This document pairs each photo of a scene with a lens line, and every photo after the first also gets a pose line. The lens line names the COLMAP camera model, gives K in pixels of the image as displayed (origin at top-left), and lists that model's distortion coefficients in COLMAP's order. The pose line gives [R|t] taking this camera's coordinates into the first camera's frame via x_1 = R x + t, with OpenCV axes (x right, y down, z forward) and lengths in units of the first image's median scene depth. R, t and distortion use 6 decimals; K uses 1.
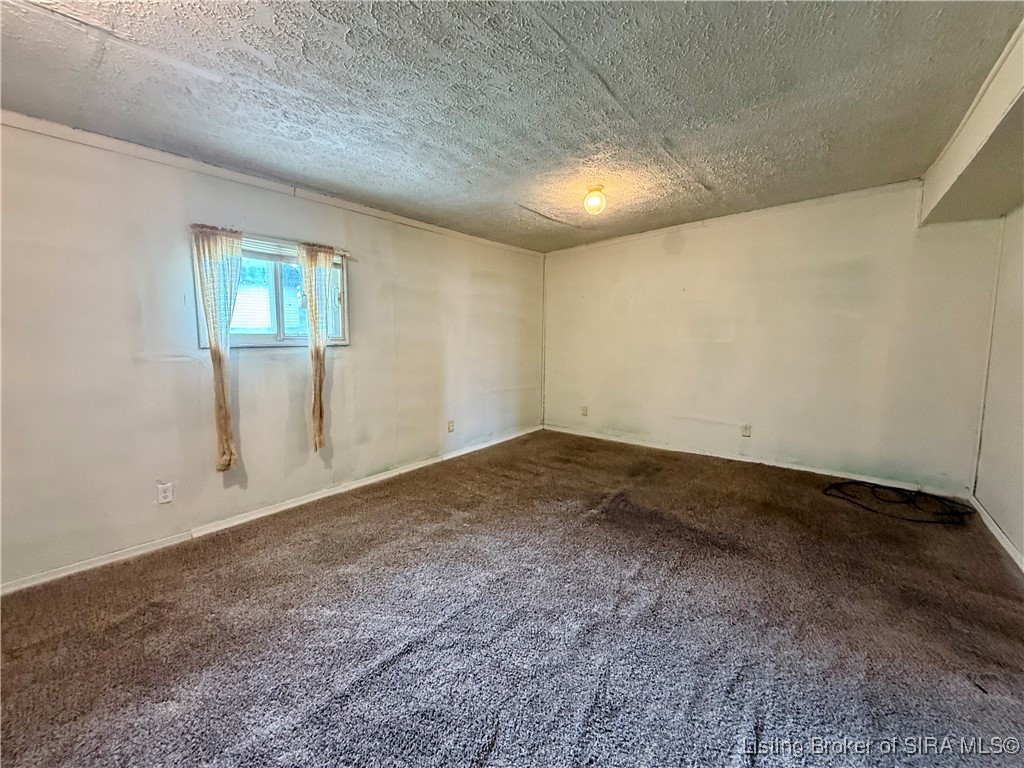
lens RADIAL K [[408.8, 0, 509.7], [0, 408.8, 381.6], [0, 0, 1]] dist [-0.000895, -0.000064]
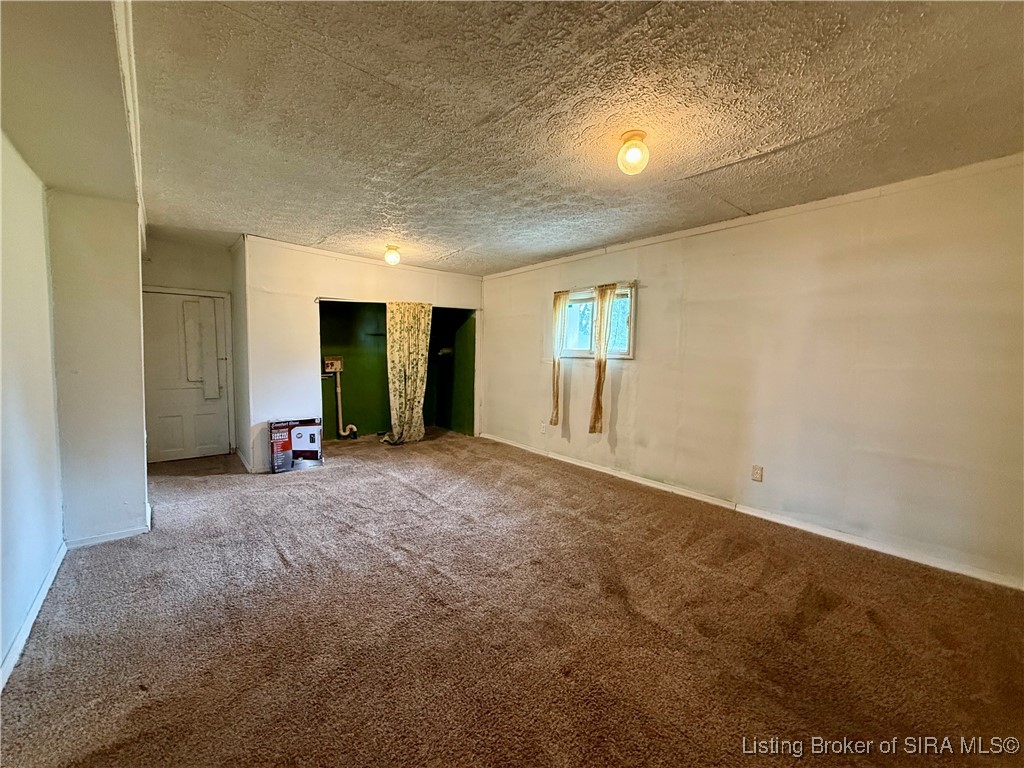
lens RADIAL K [[408.8, 0, 509.4], [0, 408.8, 383.2], [0, 0, 1]] dist [-0.000895, -0.000064]
pose [[-0.193382, 0.071429, -0.978520, 0.870035], [-0.121939, 0.987864, 0.096210, -0.092050], [0.973516, 0.137925, -0.182325, 0.889372]]
